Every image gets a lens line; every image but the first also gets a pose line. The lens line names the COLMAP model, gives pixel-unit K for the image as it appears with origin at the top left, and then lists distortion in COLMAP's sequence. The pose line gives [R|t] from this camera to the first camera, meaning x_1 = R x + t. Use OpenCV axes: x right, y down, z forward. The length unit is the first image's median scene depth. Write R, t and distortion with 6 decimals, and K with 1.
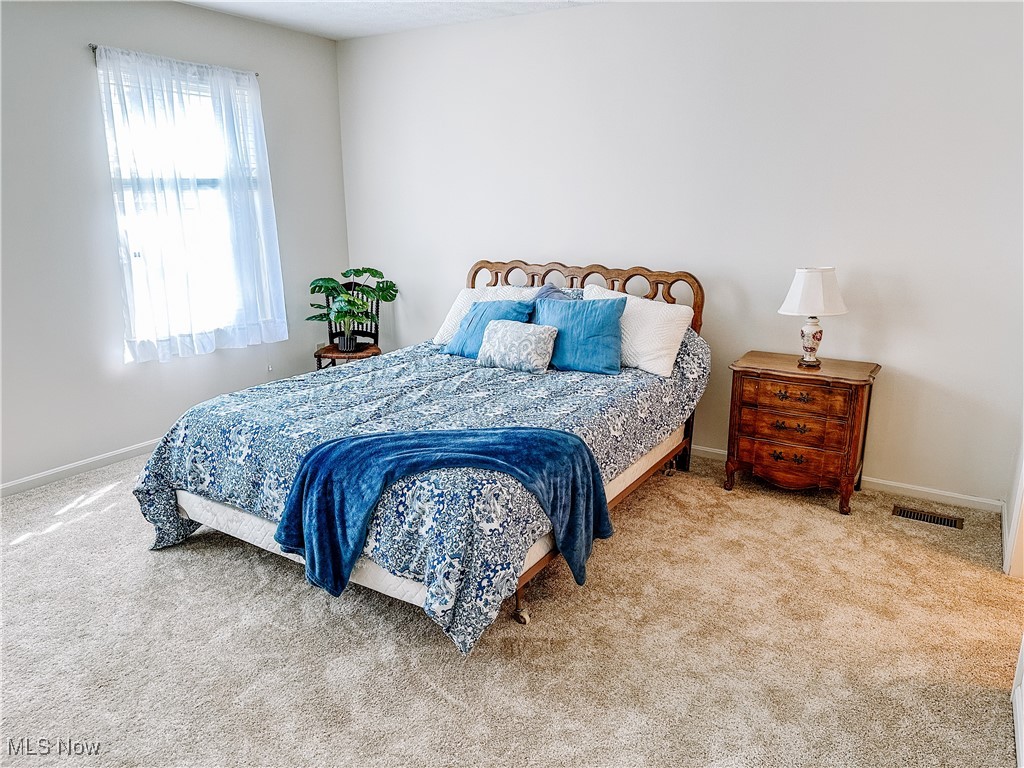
lens RADIAL K [[718.3, 0, 511.5], [0, 718.3, 386.6], [0, 0, 1]] dist [0.026256, -0.017726]
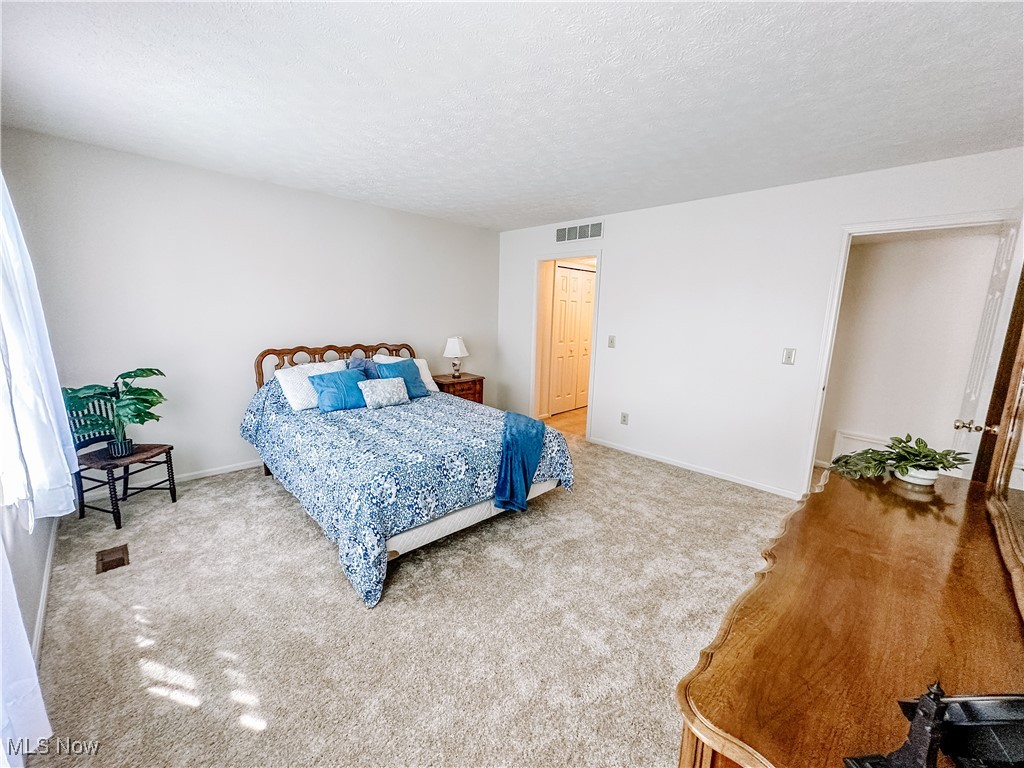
lens RADIAL K [[411.0, 0, 509.5], [0, 411.0, 384.0], [0, 0, 1]] dist [-0.002915, 0.001183]
pose [[0.221907, -0.165258, 0.960961, -0.886387], [0.222295, 0.968154, 0.115162, -0.126980], [-0.949390, 0.188062, 0.251577, 0.489464]]
